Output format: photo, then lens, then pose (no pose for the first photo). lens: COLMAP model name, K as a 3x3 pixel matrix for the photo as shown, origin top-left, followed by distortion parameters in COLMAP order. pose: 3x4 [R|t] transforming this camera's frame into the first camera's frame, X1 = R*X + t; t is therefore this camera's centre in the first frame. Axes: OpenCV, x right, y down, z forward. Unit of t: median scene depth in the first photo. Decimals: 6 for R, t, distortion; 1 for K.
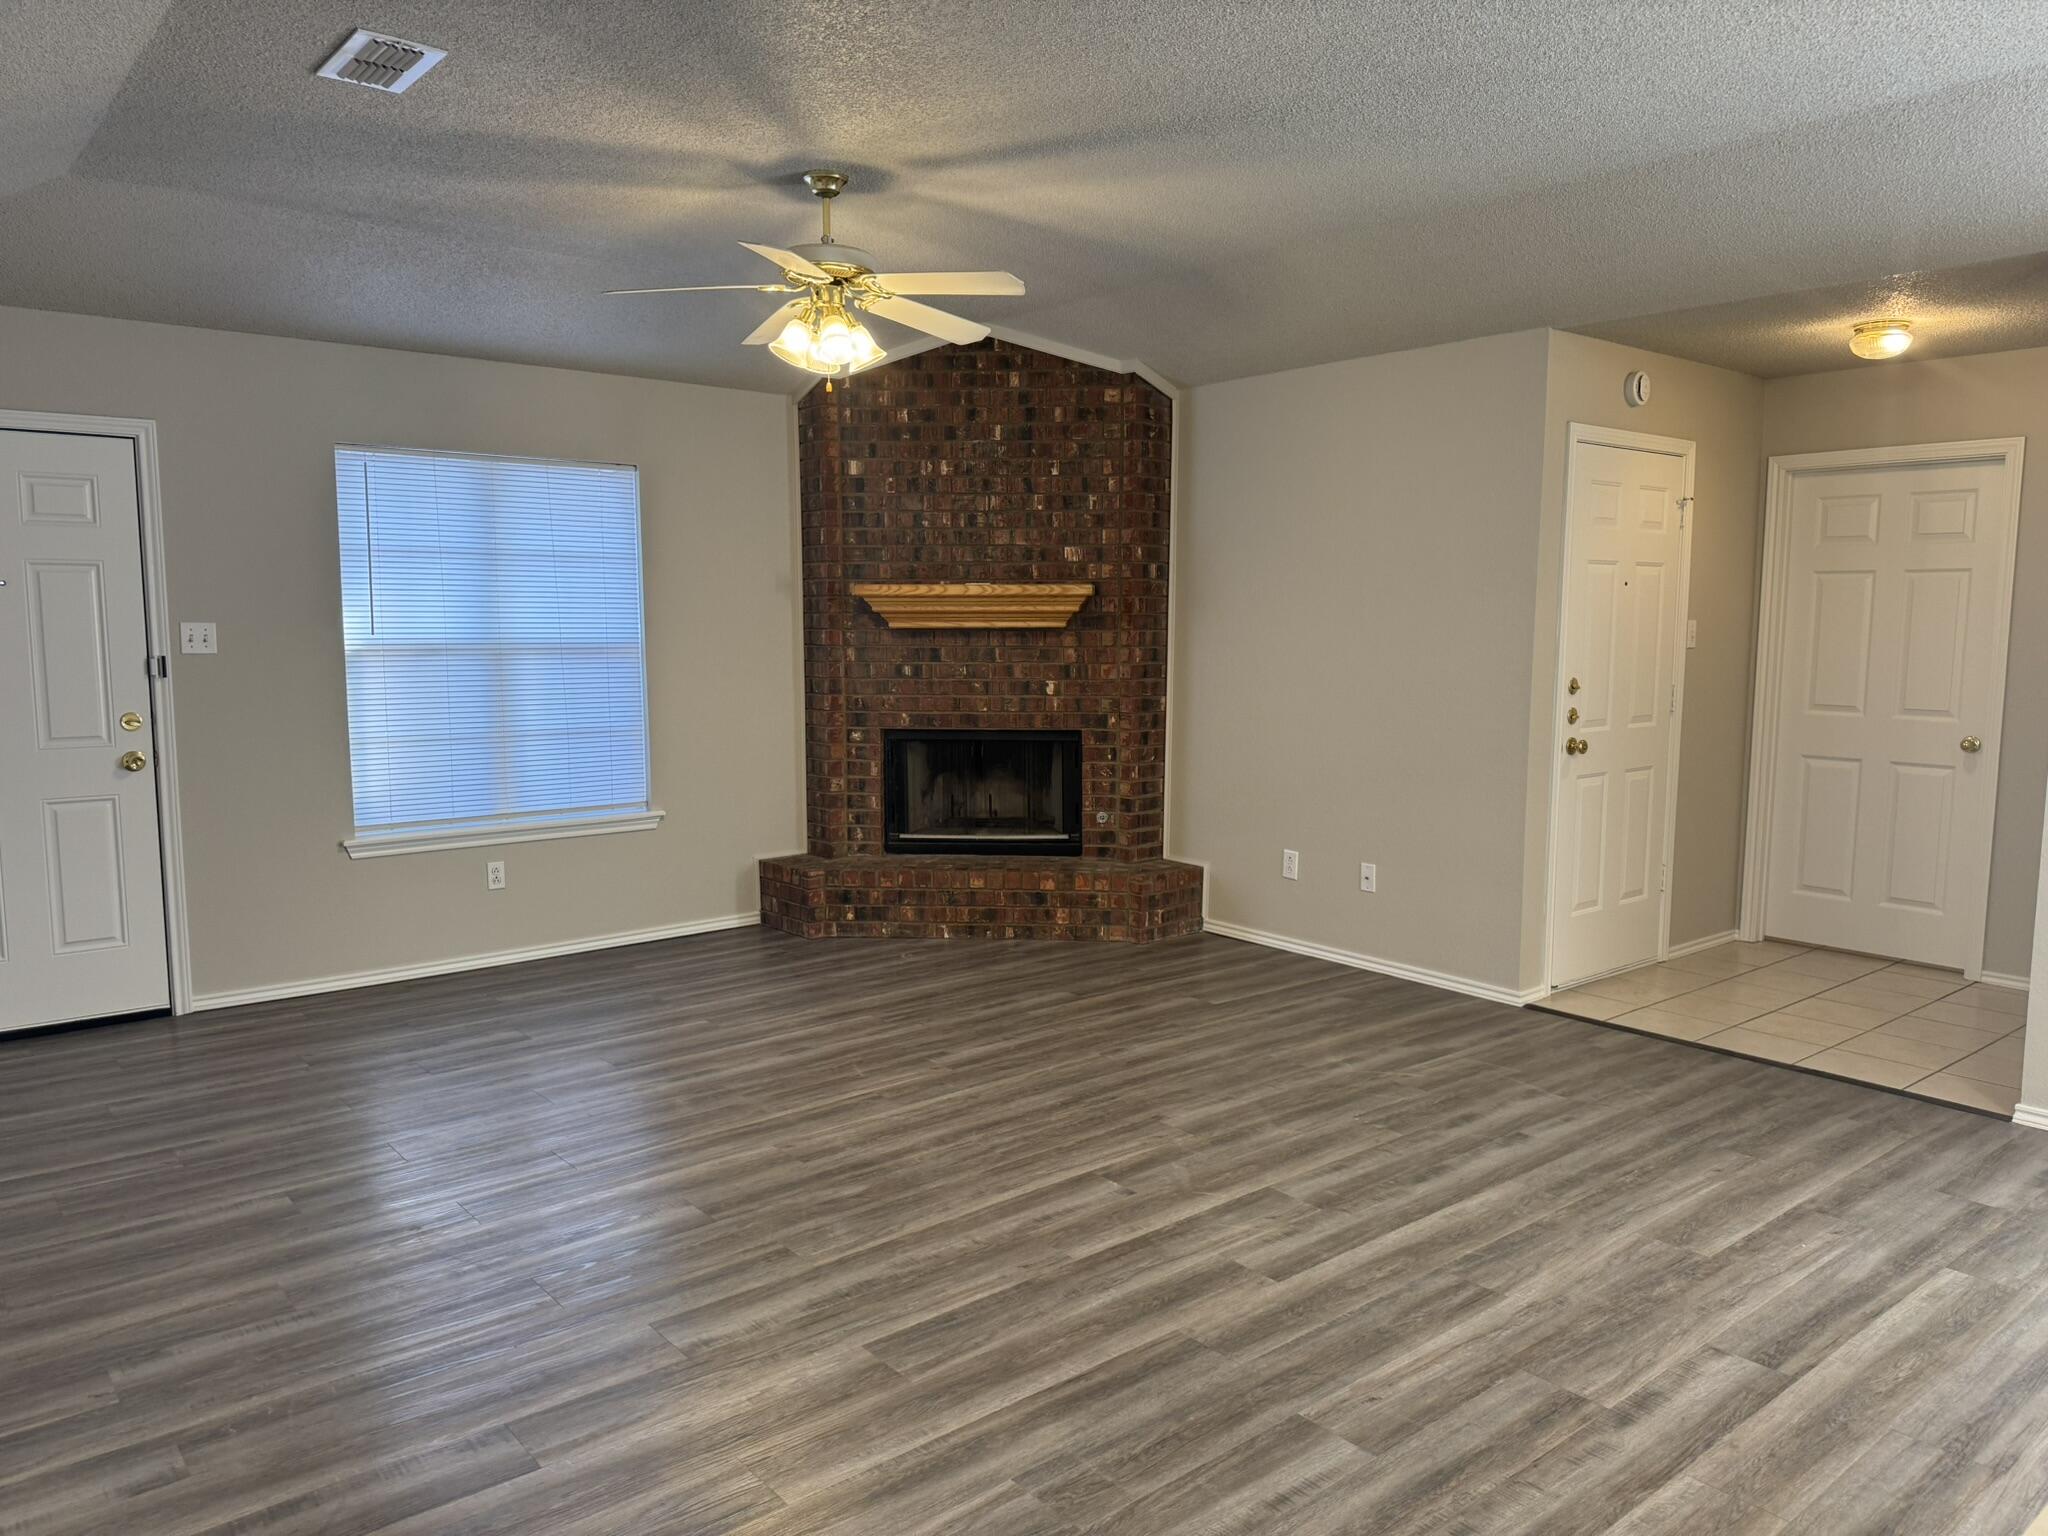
lens RADIAL K [[1433.2, 0, 1006.5], [0, 1433.2, 781.8], [0, 0, 1]] dist [0.114116, -0.167880]
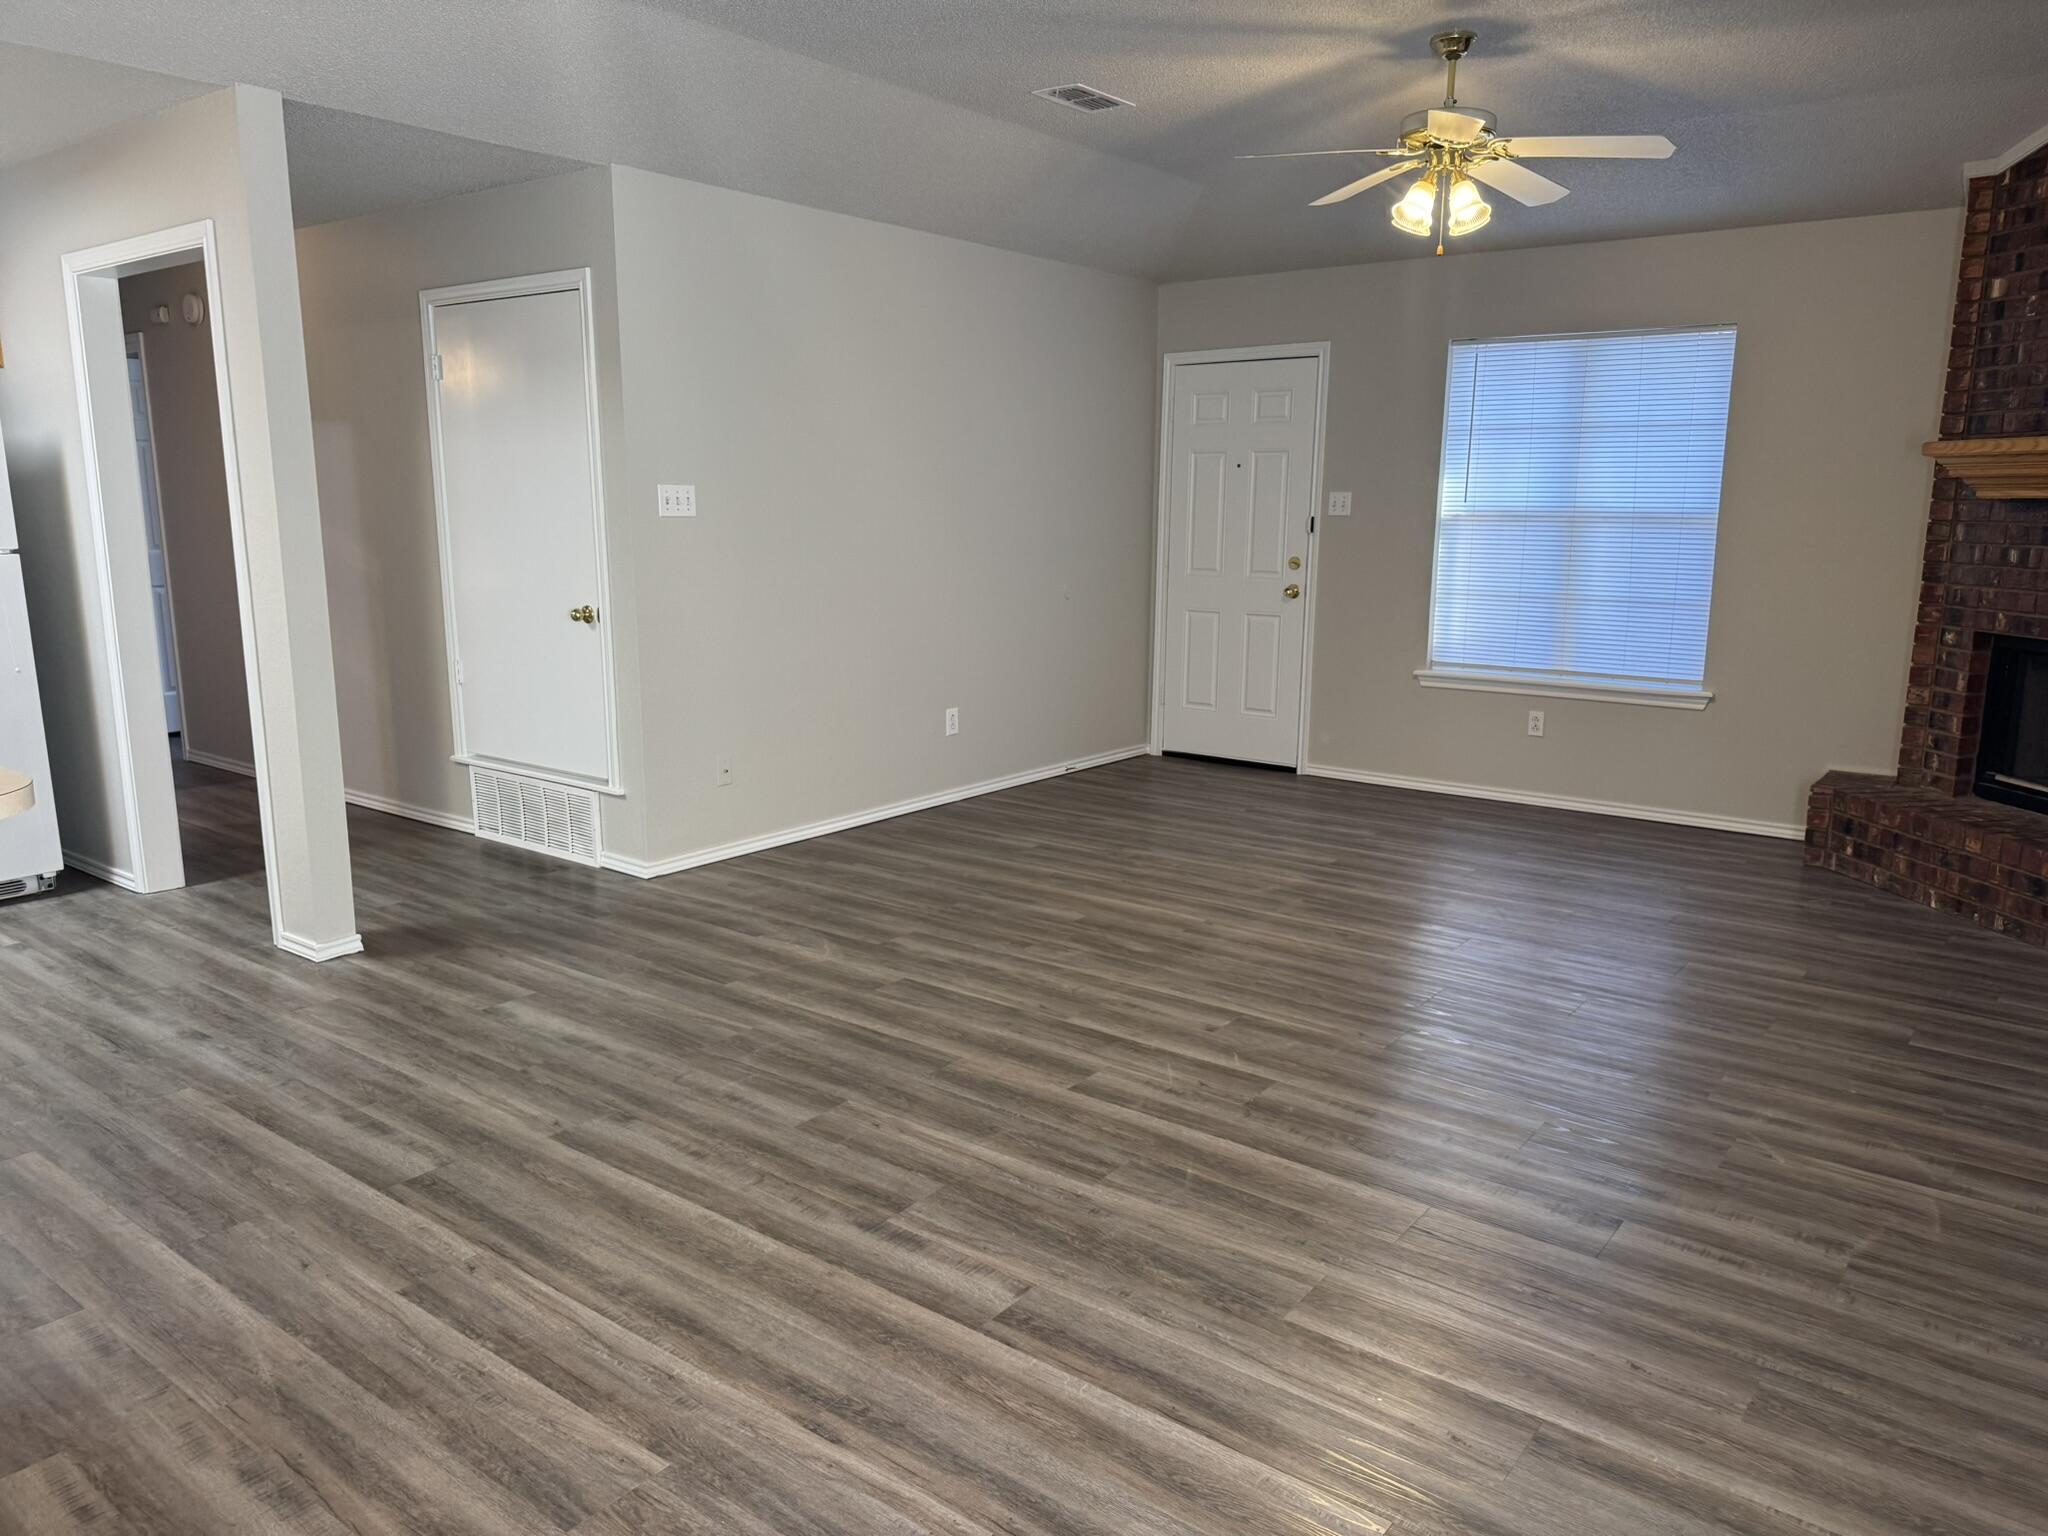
lens RADIAL K [[1401.0, 0, 1024.0], [0, 1401.0, 768.0], [0, 0, 1]] dist [0.078580, -0.083588]
pose [[0.228555, 0.186884, -0.955425, 0.851842], [-0.121166, 0.979232, 0.162556, -0.043827], [0.965961, 0.078612, 0.246453, 0.515858]]
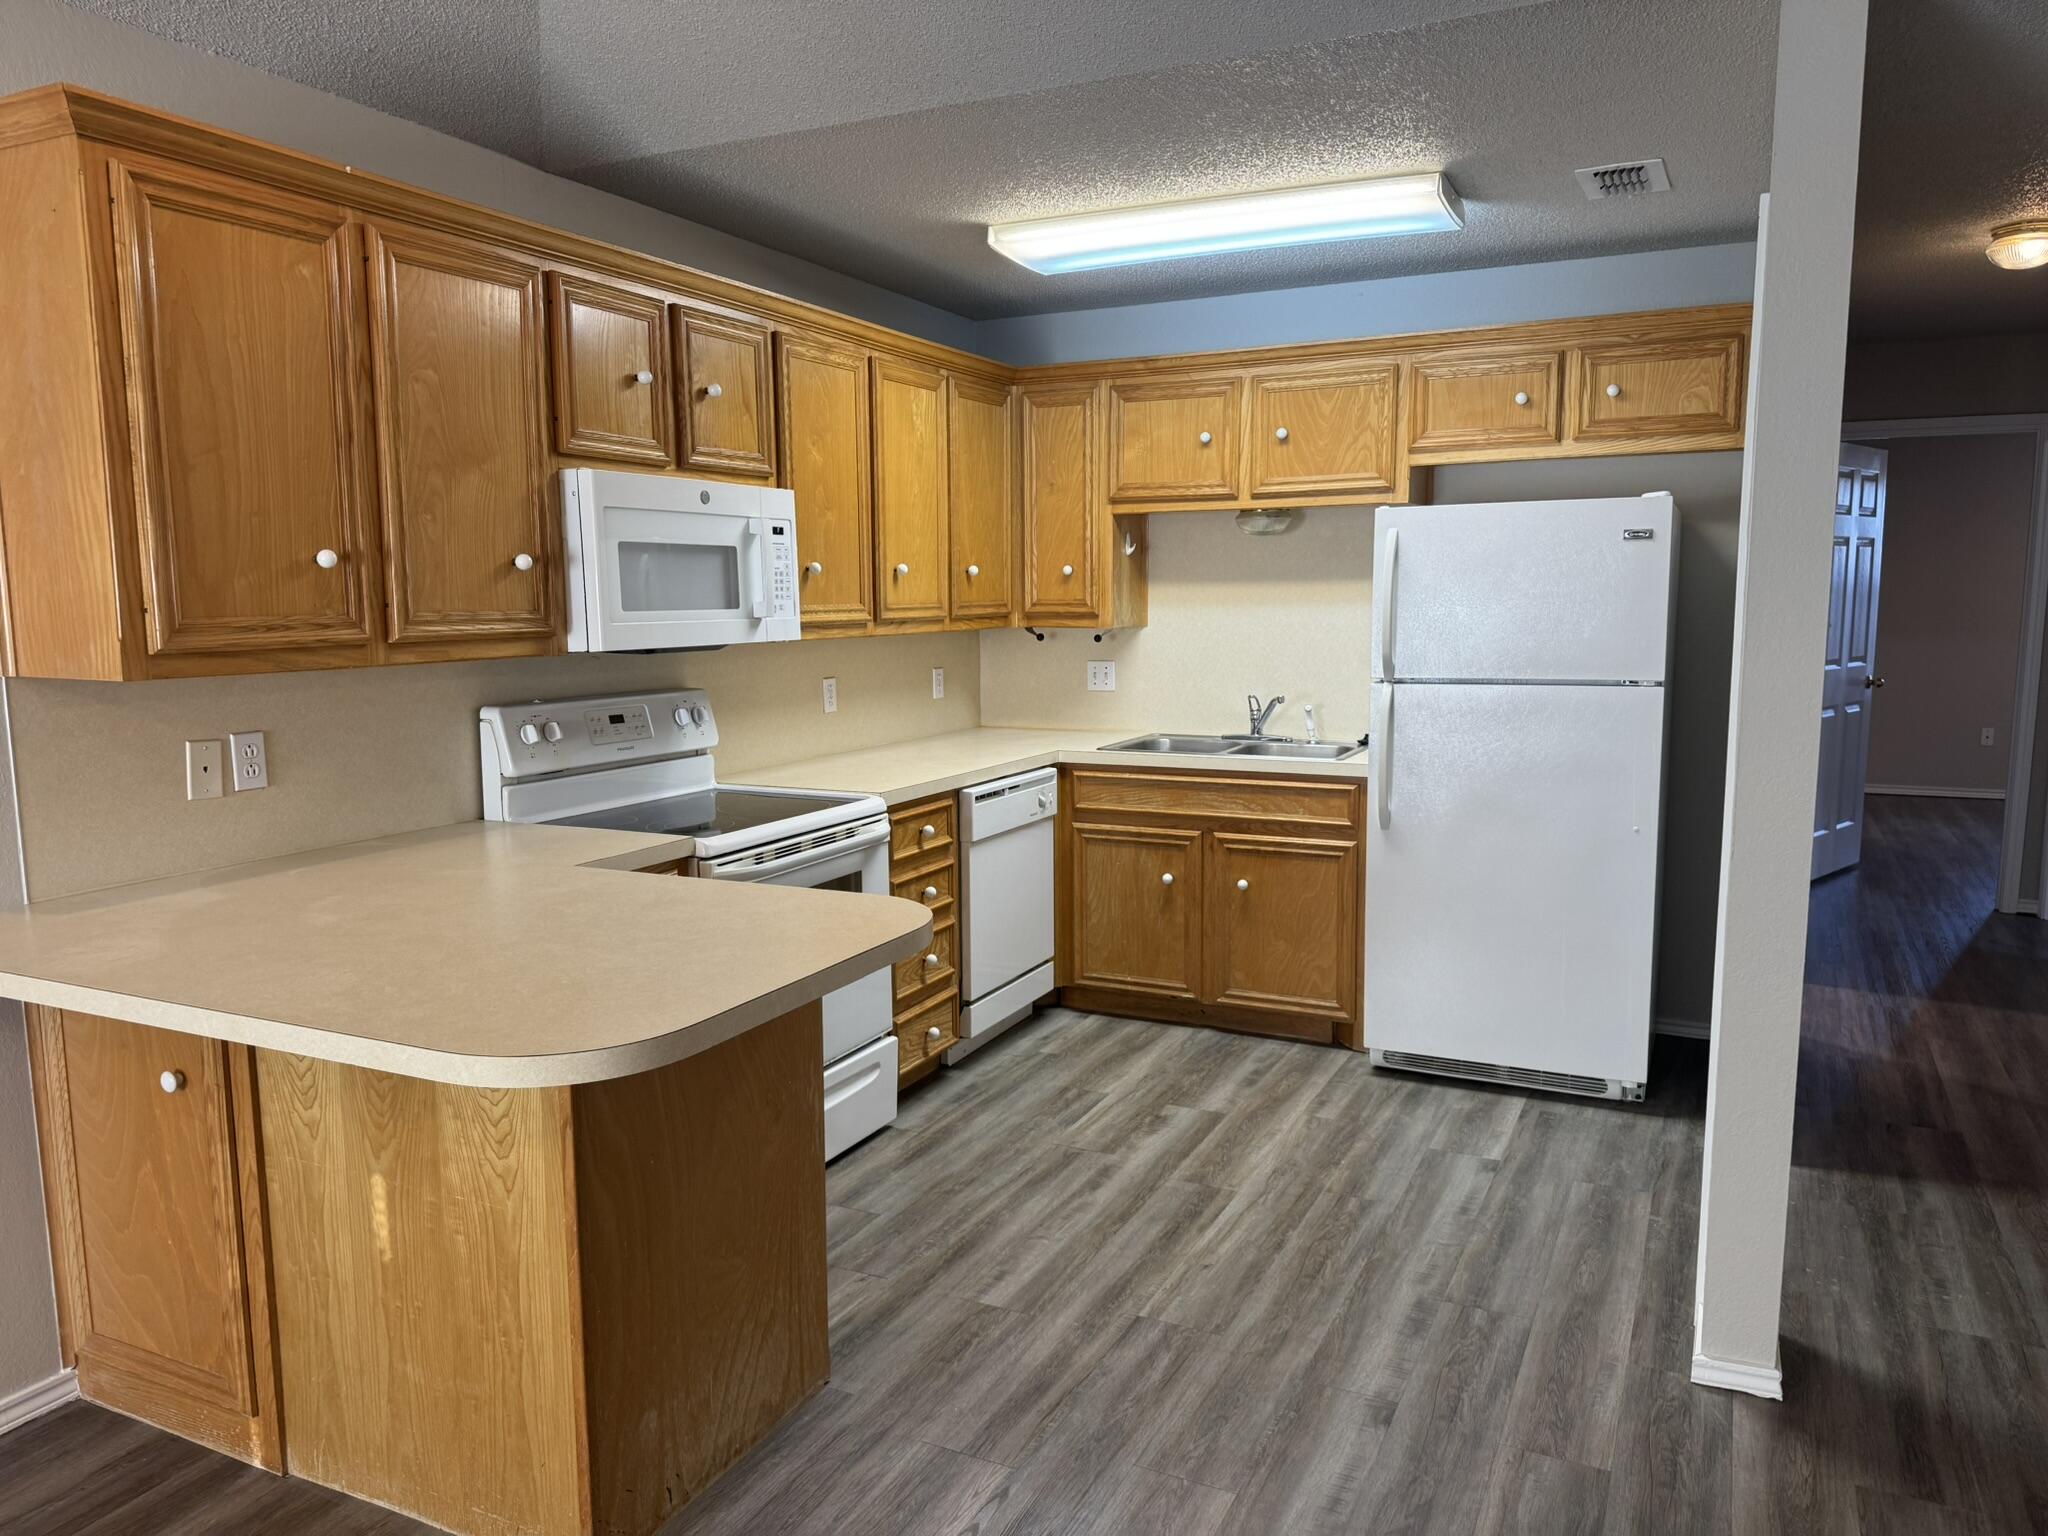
lens RADIAL K [[1433.2, 0, 1006.5], [0, 1433.2, 781.8], [0, 0, 1]] dist [0.114116, -0.167880]
pose [[-0.911364, 0.061577, -0.406970, 0.311523], [-0.042756, 0.969234, 0.242400, -0.076737], [0.409375, 0.238315, -0.880692, 0.664306]]
